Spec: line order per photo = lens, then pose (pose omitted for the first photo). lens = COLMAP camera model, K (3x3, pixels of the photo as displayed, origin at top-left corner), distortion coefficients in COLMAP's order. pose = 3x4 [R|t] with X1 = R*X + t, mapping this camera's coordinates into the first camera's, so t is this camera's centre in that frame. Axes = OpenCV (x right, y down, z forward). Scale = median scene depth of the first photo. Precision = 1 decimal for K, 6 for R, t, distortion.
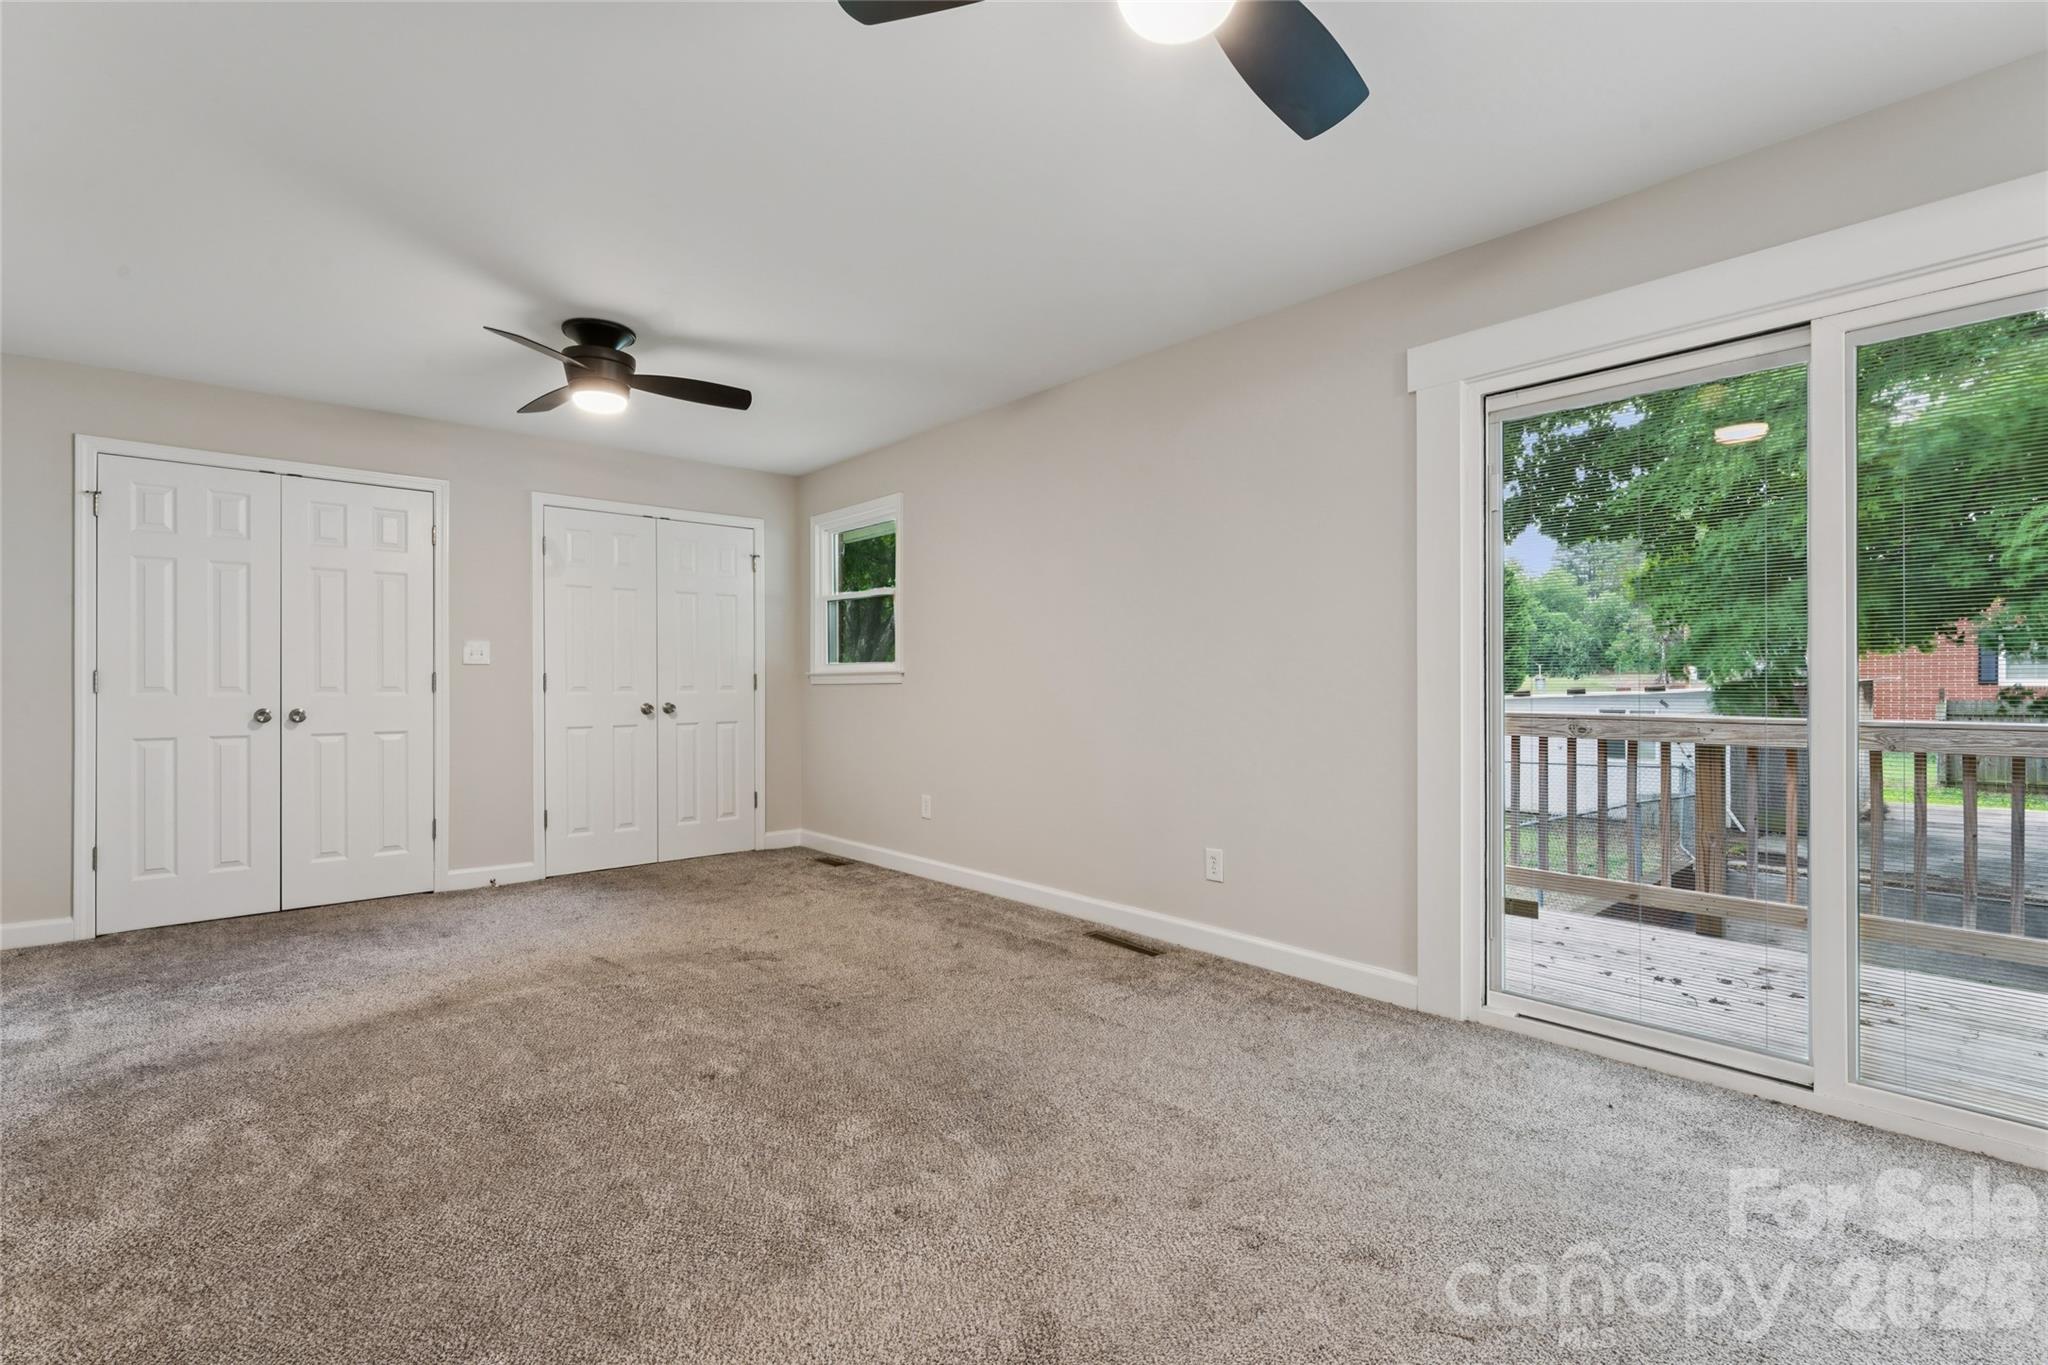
lens RADIAL K [[942.5, 0, 1033.0], [0, 942.5, 681.6], [0, 0, 1]] dist [0.000546, 0.000469]
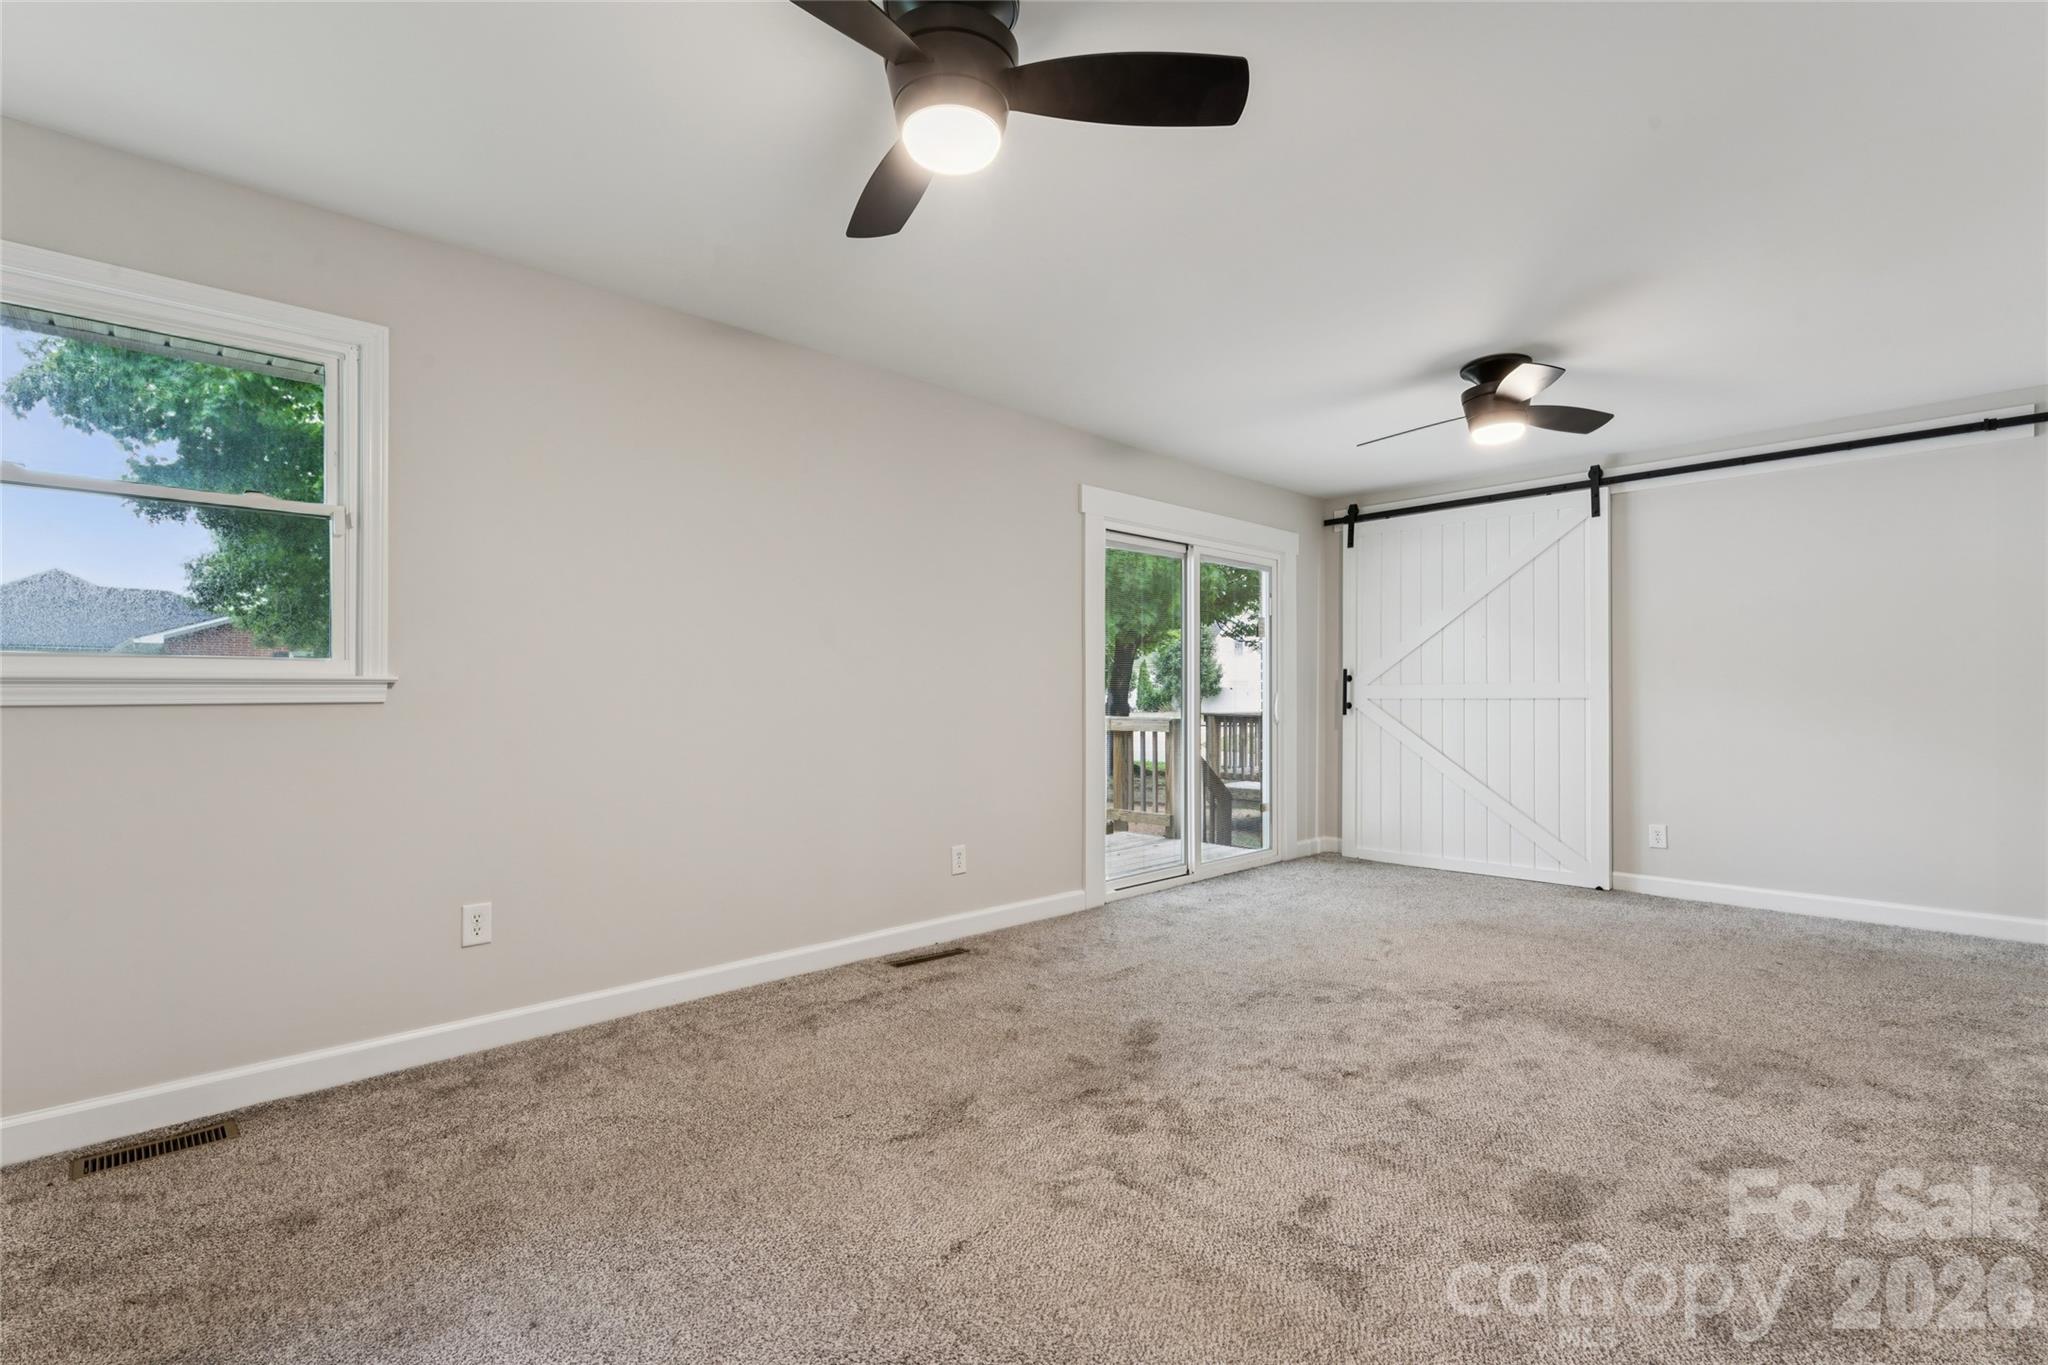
lens RADIAL K [[942.5, 0, 1026.7], [0, 942.5, 697.5], [0, 0, 1]] dist [0.000546, 0.000469]
pose [[-0.053672, 0.003613, 0.998552, -2.776044], [-0.003543, 0.999986, -0.003809, -0.000283], [-0.998552, -0.003742, -0.053658, 2.834270]]
